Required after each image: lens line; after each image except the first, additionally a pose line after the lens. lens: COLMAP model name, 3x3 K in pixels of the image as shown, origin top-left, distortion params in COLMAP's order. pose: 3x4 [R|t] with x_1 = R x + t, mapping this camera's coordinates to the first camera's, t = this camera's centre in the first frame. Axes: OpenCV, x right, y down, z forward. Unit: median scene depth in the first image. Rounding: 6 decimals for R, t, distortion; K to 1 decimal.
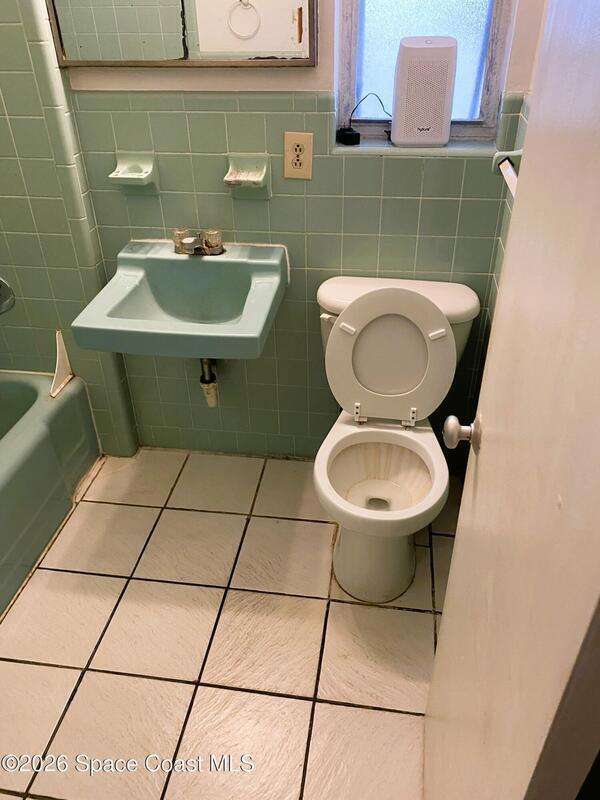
lens RADIAL K [[611.6, 0, 301.2], [0, 611.6, 401.3], [0, 0, 1]] dist [0.028990, -0.034406]
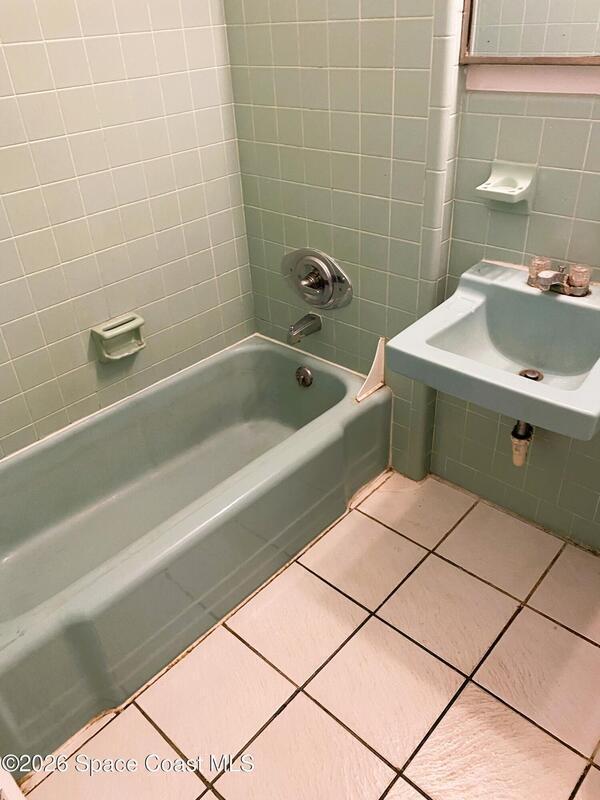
lens RADIAL K [[611.6, 0, 298.4], [0, 611.6, 399.8], [0, 0, 1]] dist [0.028990, -0.034406]
pose [[0.828119, 0.279219, -0.486061, -0.009096], [-0.273680, 0.958135, 0.084123, -0.071374], [0.489201, 0.063361, 0.869867, 0.112026]]
